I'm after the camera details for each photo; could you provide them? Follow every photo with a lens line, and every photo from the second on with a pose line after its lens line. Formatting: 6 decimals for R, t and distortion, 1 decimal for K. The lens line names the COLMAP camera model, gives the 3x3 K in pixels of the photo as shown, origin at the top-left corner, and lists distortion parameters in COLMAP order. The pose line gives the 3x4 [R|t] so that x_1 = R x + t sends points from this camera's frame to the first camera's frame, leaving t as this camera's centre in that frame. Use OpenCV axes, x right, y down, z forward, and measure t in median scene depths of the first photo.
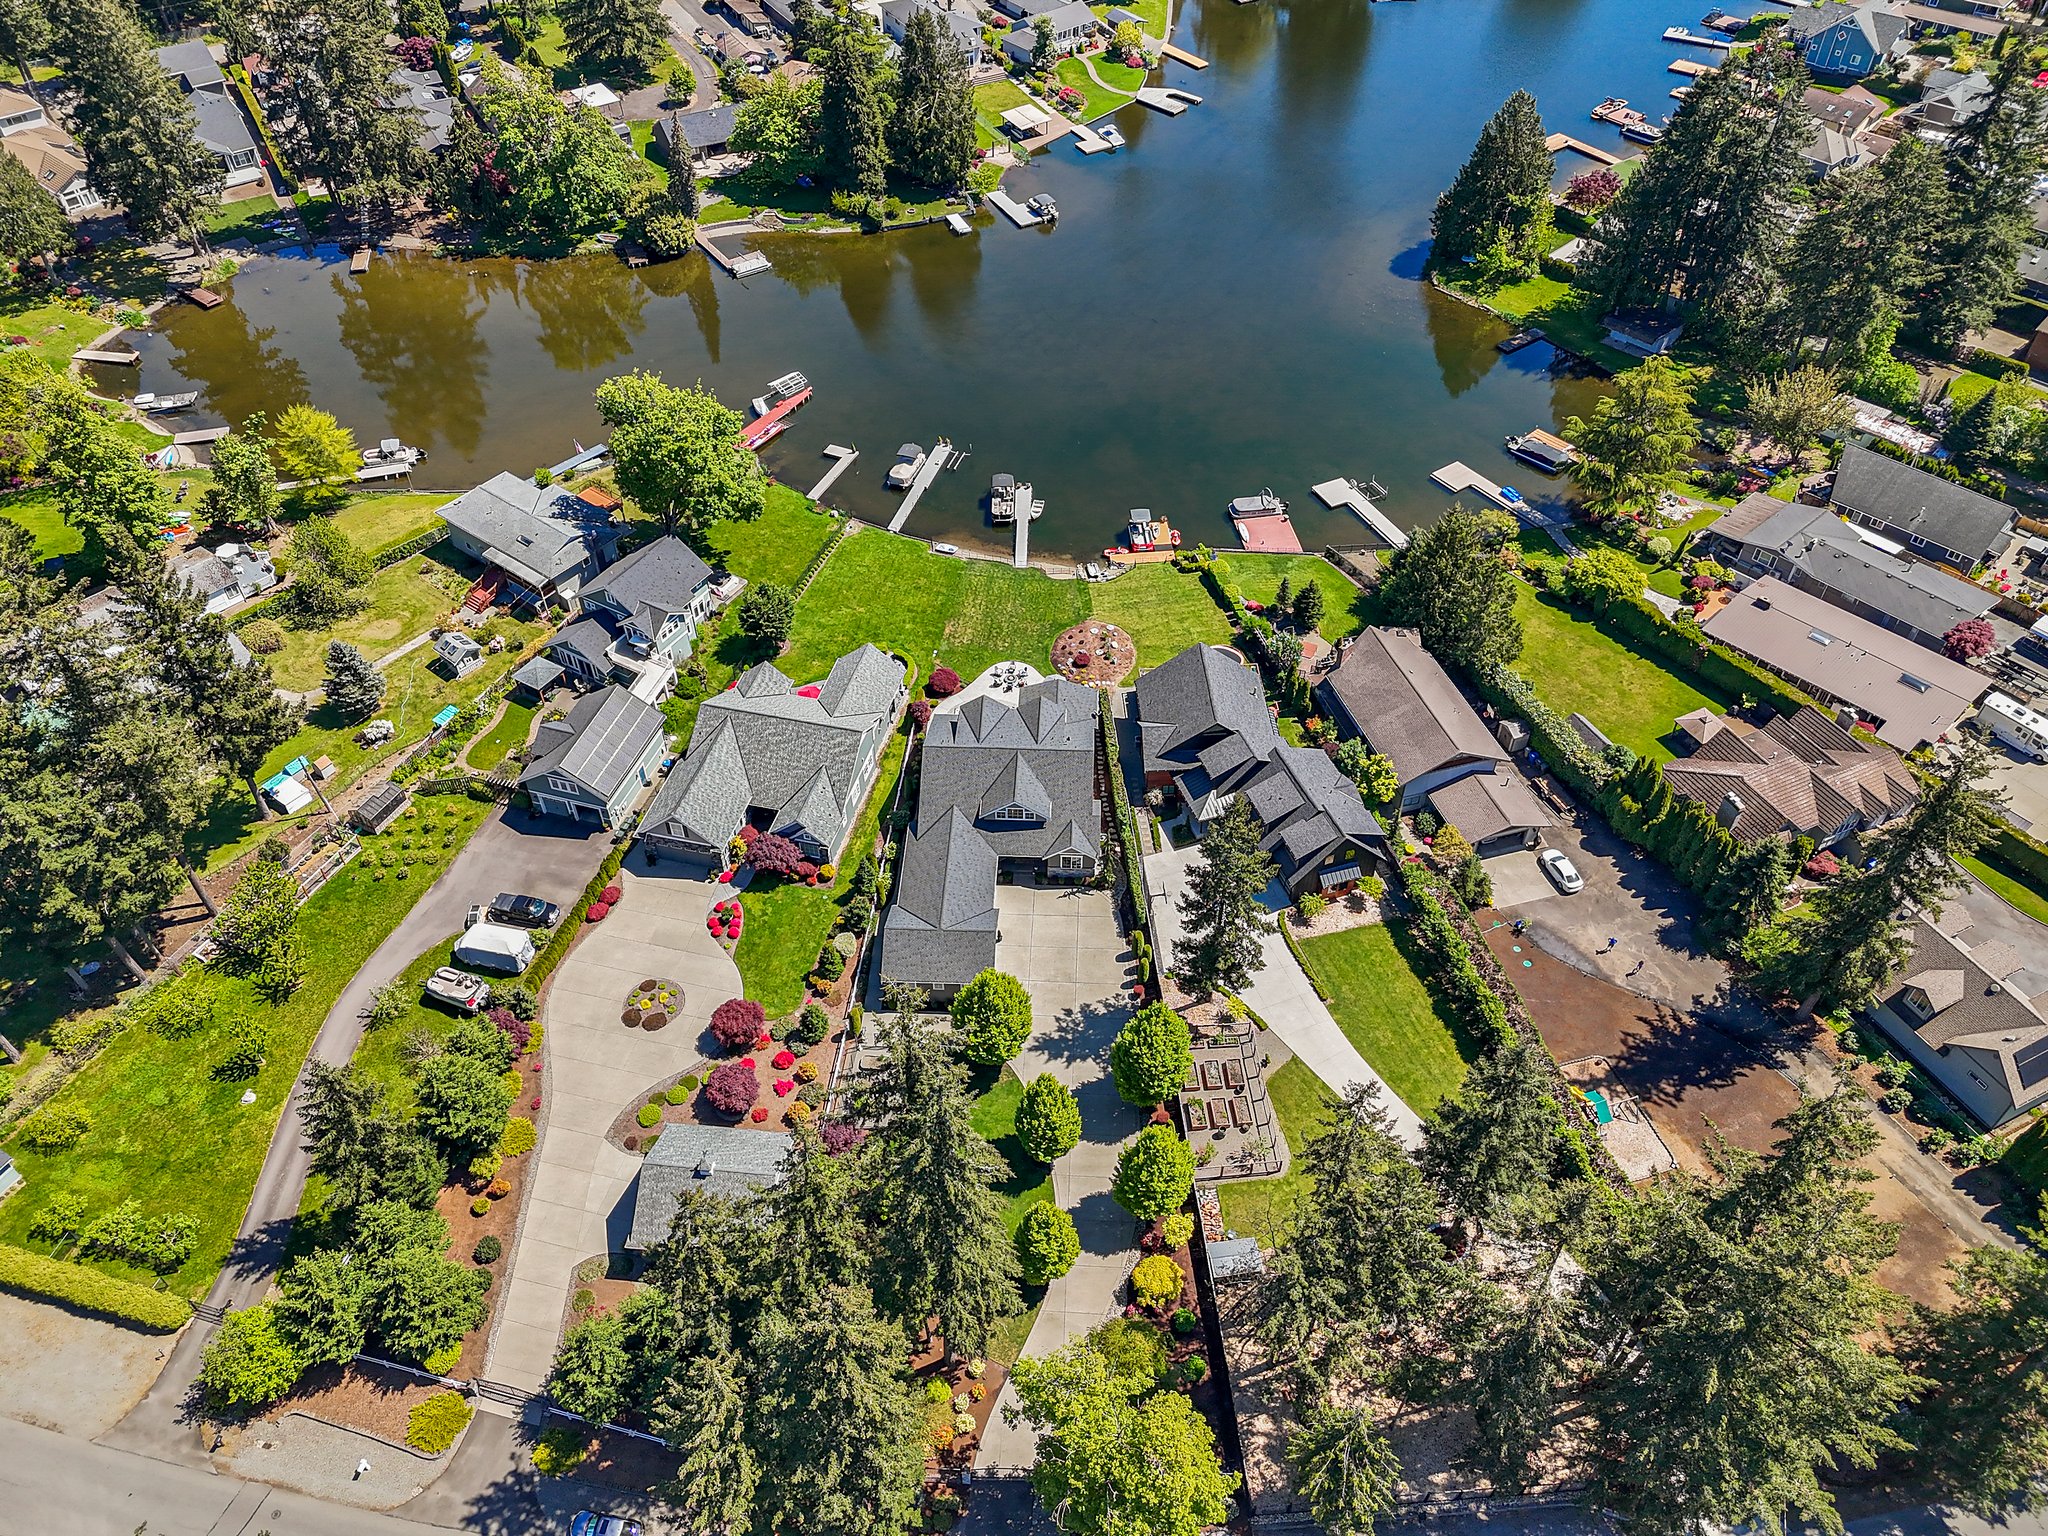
lens RADIAL K [[1500.6, 0, 1024.0], [0, 1500.6, 768.0], [0, 0, 1]] dist [0.068438, -0.065150]
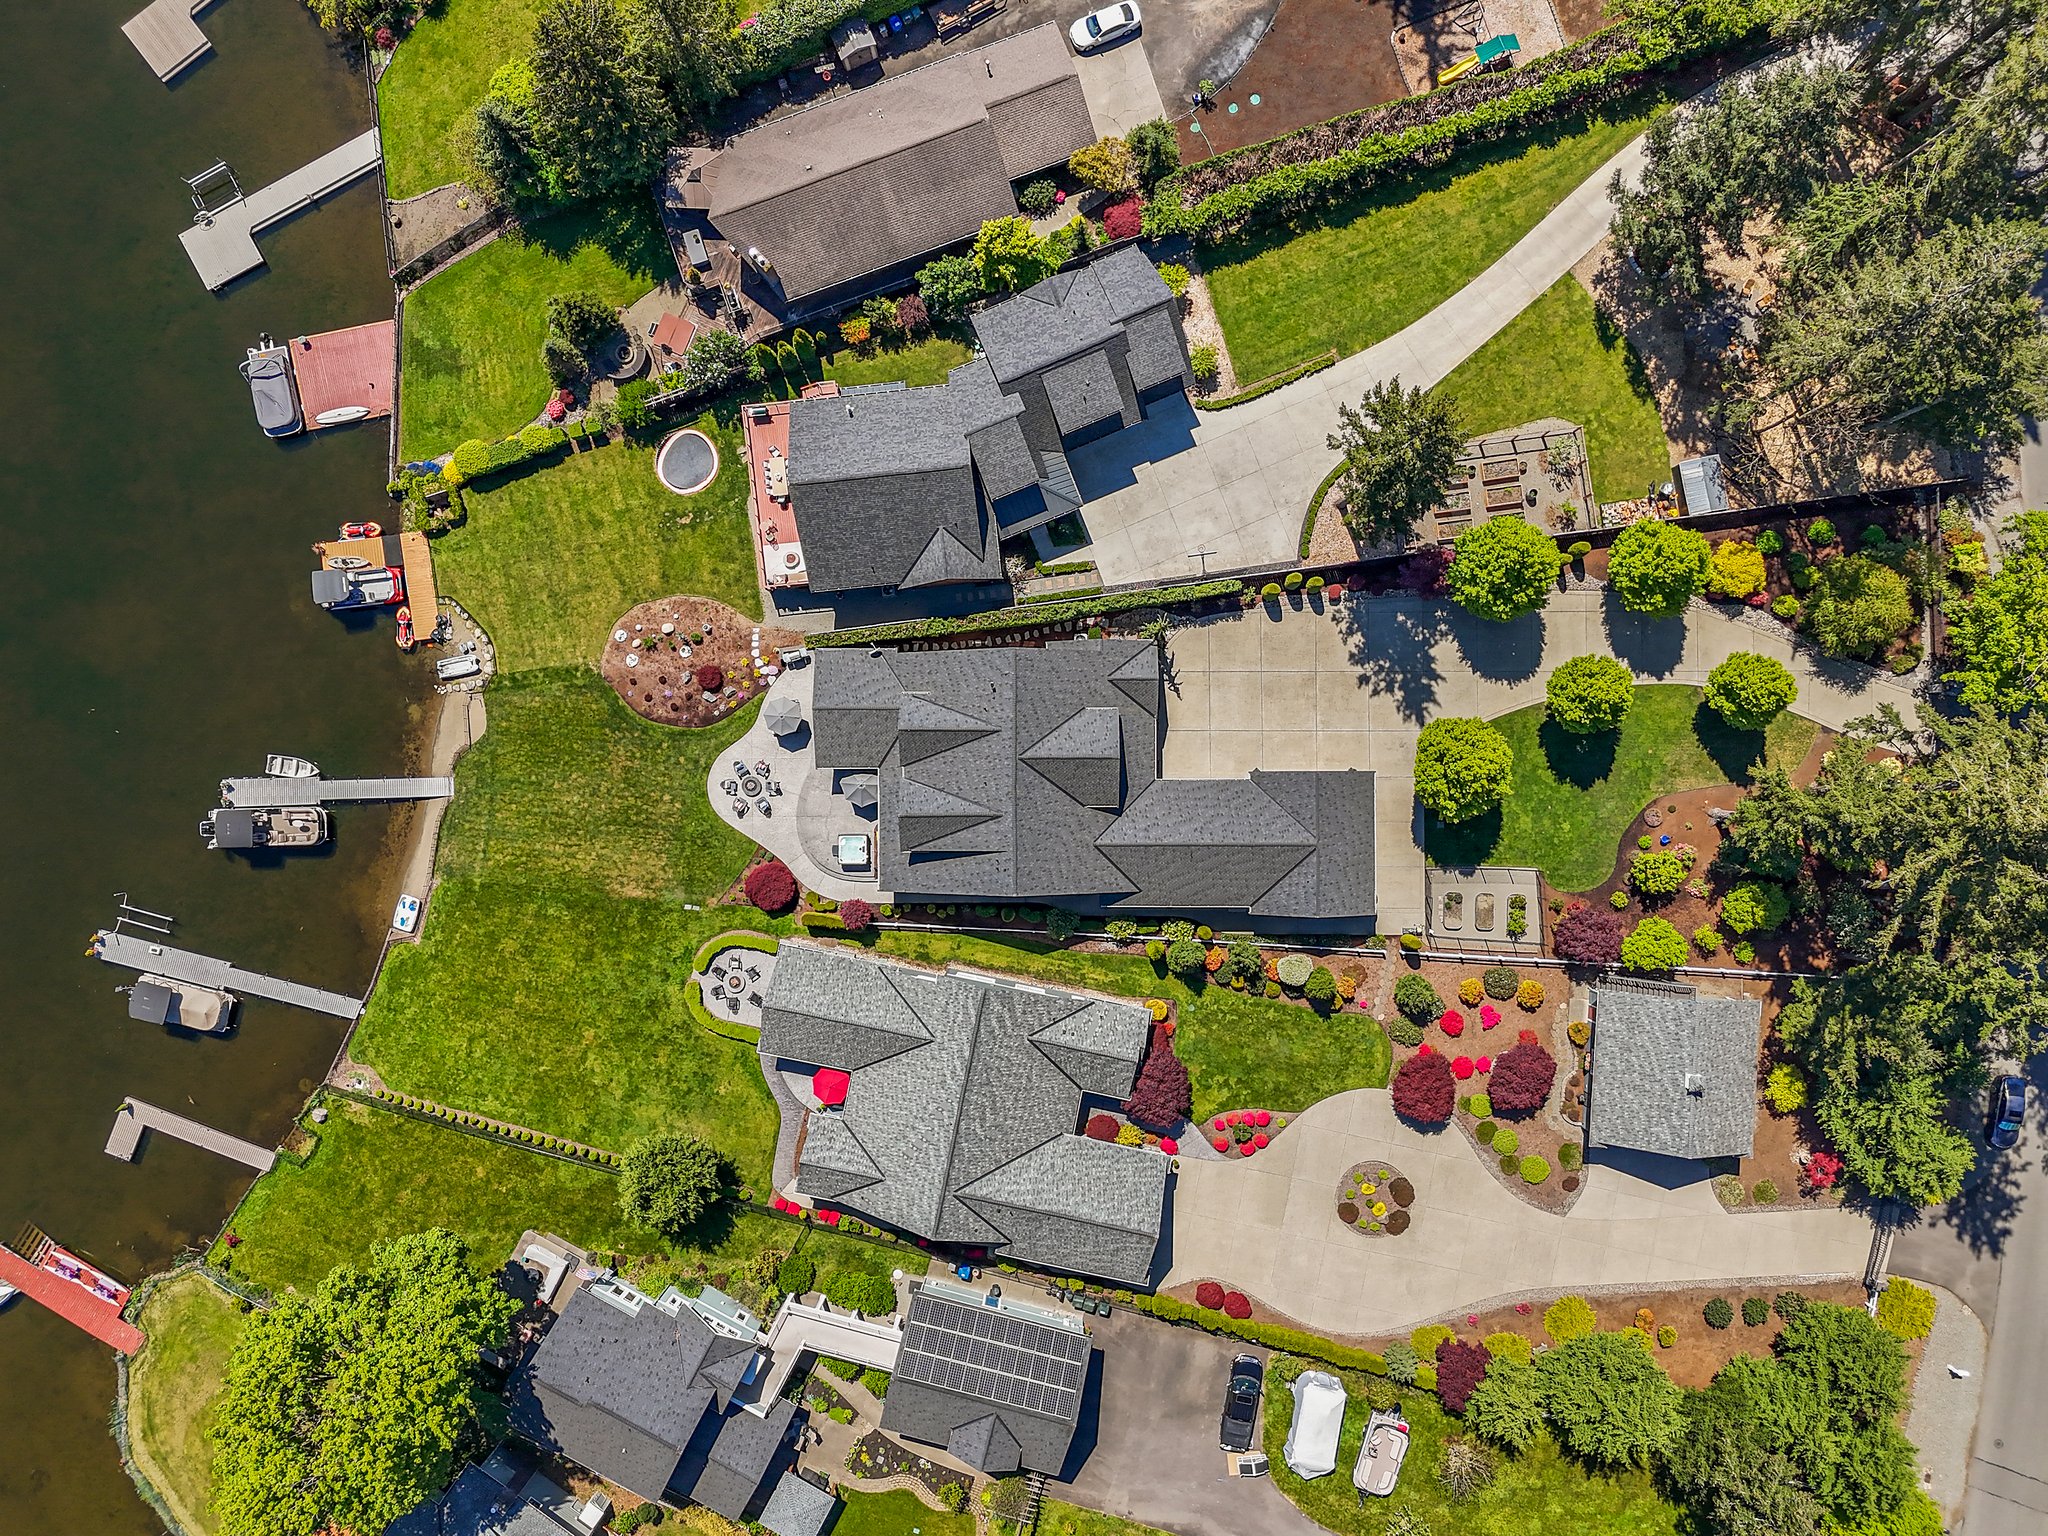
lens RADIAL K [[1500.6, 0, 1024.0], [0, 1500.6, 768.0], [0, 0, 1]] dist [0.068438, -0.065150]
pose [[-0.049872, -0.998653, 0.014285, -0.017395], [0.728140, -0.026566, 0.684913, -0.452181], [-0.683612, 0.044559, 0.728484, 0.465606]]
